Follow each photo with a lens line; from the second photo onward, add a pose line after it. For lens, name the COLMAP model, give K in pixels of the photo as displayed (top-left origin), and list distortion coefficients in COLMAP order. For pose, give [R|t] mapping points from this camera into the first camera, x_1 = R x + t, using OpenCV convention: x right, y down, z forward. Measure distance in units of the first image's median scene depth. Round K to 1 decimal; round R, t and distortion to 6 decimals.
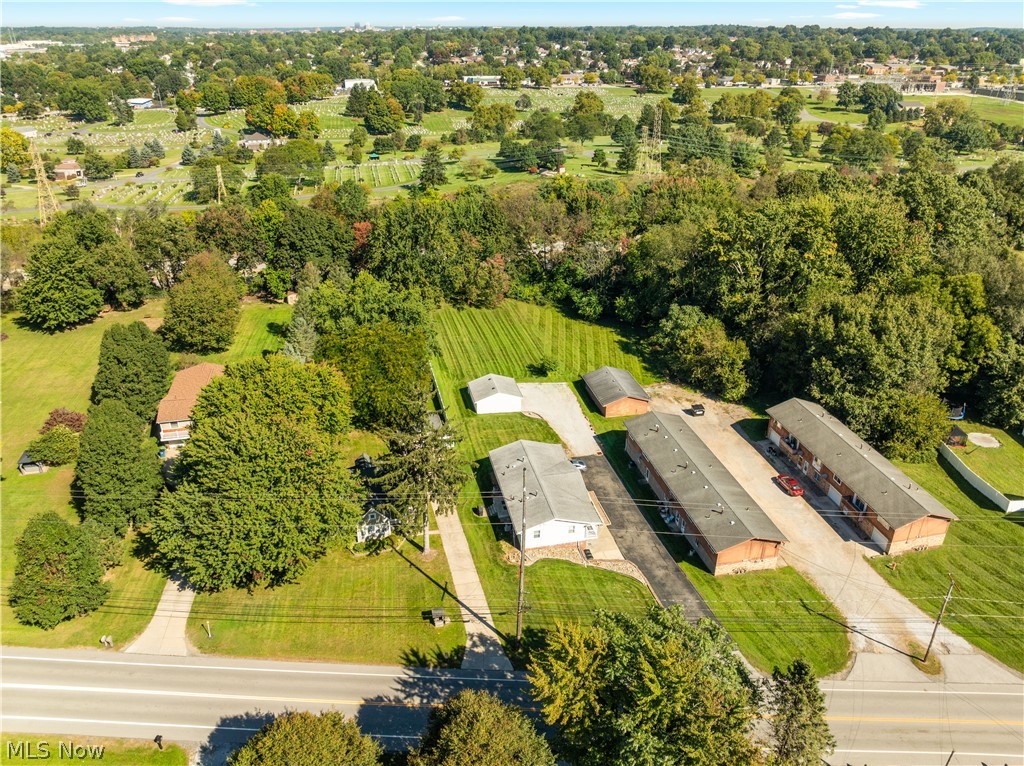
lens RADIAL K [[741.0, 0, 512.0], [0, 741.0, 383.0], [0, 0, 1]] dist [-0.059815, 0.031423]
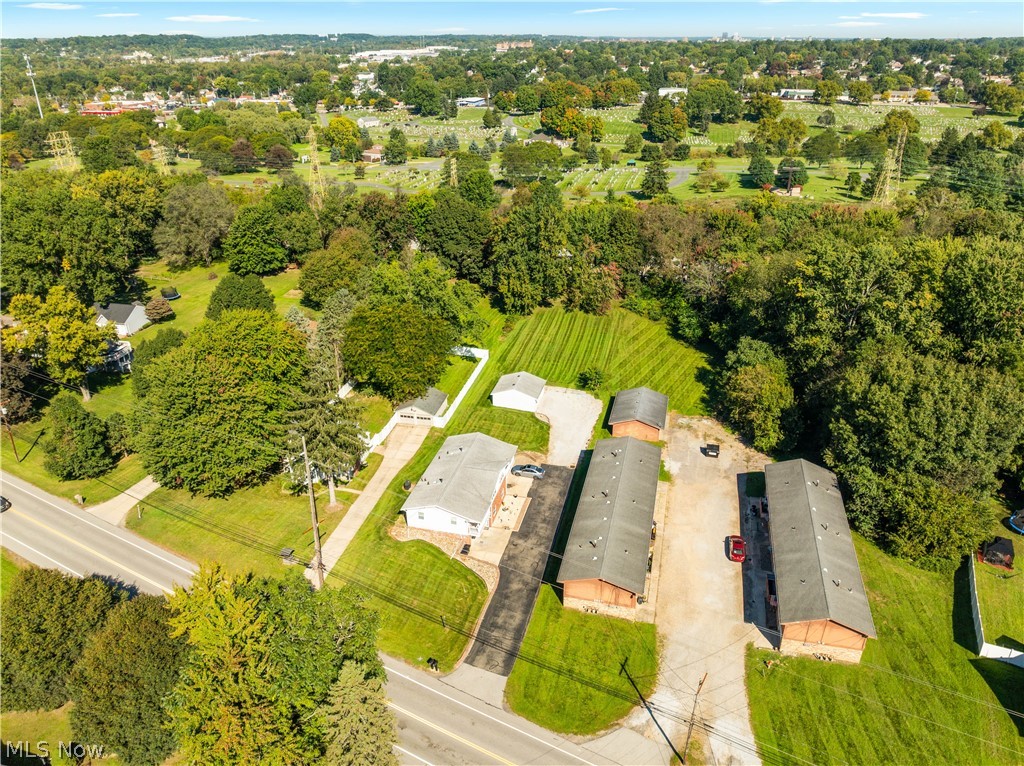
lens RADIAL K [[724.8, 0, 512.0], [0, 724.8, 383.0], [0, 0, 1]] dist [-0.056339, 0.028561]
pose [[0.893422, 0.189498, -0.407293, 0.290173], [-0.190609, 0.980920, 0.038271, -0.025105], [0.406774, 0.043442, 0.912495, 0.054112]]
